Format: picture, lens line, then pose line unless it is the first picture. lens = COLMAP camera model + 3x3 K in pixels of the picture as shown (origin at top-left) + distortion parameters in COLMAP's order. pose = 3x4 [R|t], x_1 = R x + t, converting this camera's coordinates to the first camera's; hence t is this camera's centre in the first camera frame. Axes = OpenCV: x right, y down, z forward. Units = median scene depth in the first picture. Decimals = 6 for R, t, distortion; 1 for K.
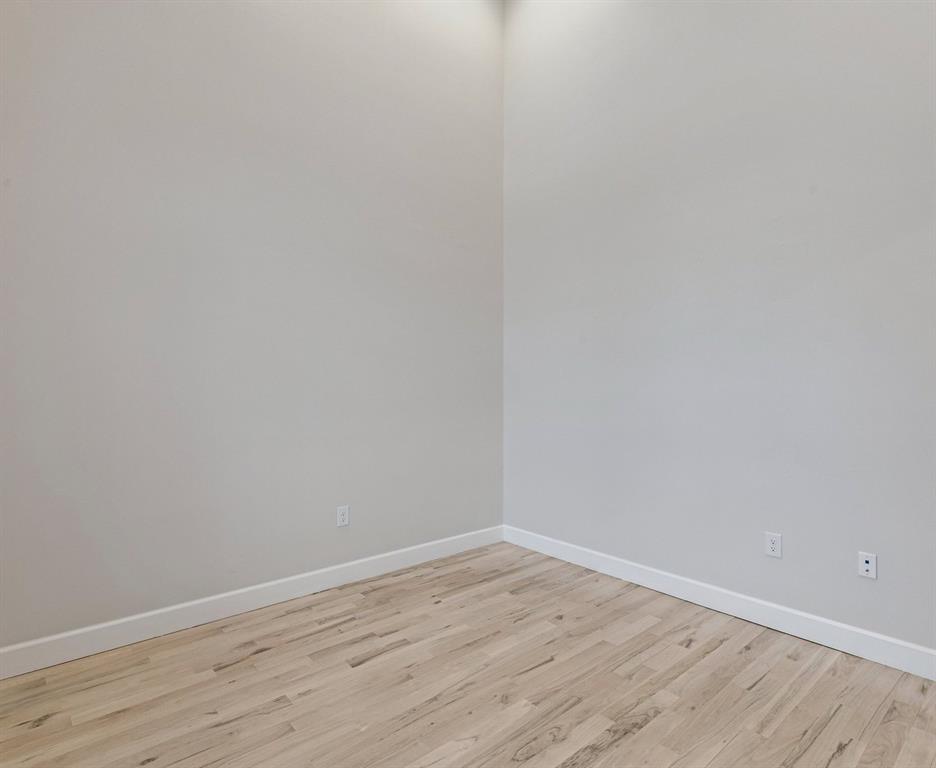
lens RADIAL K [[516.7, 0, 444.4], [0, 516.7, 381.8], [0, 0, 1]] dist [0.004003, -0.000485]
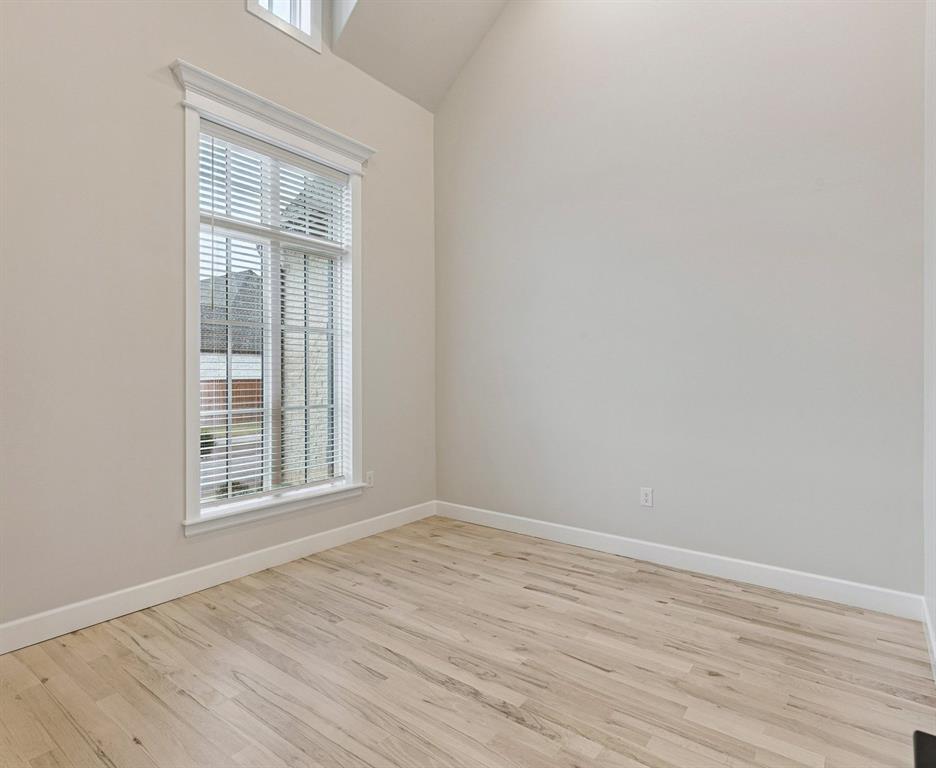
lens RADIAL K [[516.7, 0, 469.4], [0, 516.7, 383.4], [0, 0, 1]] dist [0.004003, -0.000485]
pose [[0.238954, 0.019899, -0.970827, 0.877195], [-0.001558, 0.999797, 0.020109, 0.006515], [0.971030, -0.003293, 0.238937, 0.461814]]
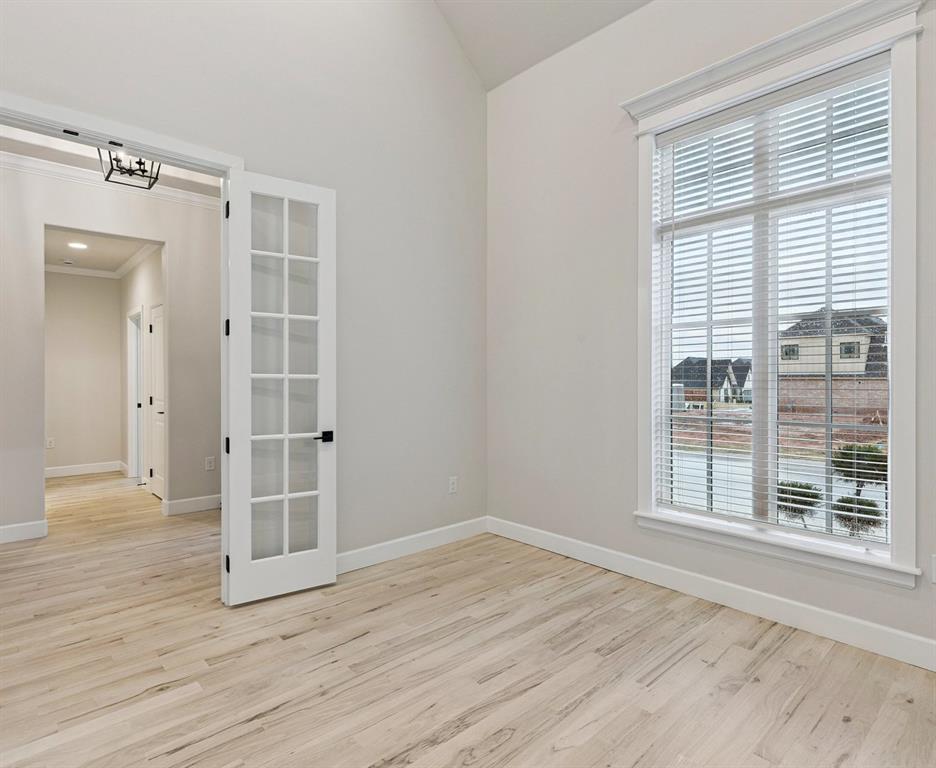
lens RADIAL K [[516.7, 0, 467.4], [0, 516.7, 379.2], [0, 0, 1]] dist [0.004003, -0.000485]
pose [[-0.997362, 0.002827, -0.072537, 0.188827], [0.002627, 0.999992, 0.002850, 0.008167], [0.072545, 0.002652, -0.997362, 1.278153]]
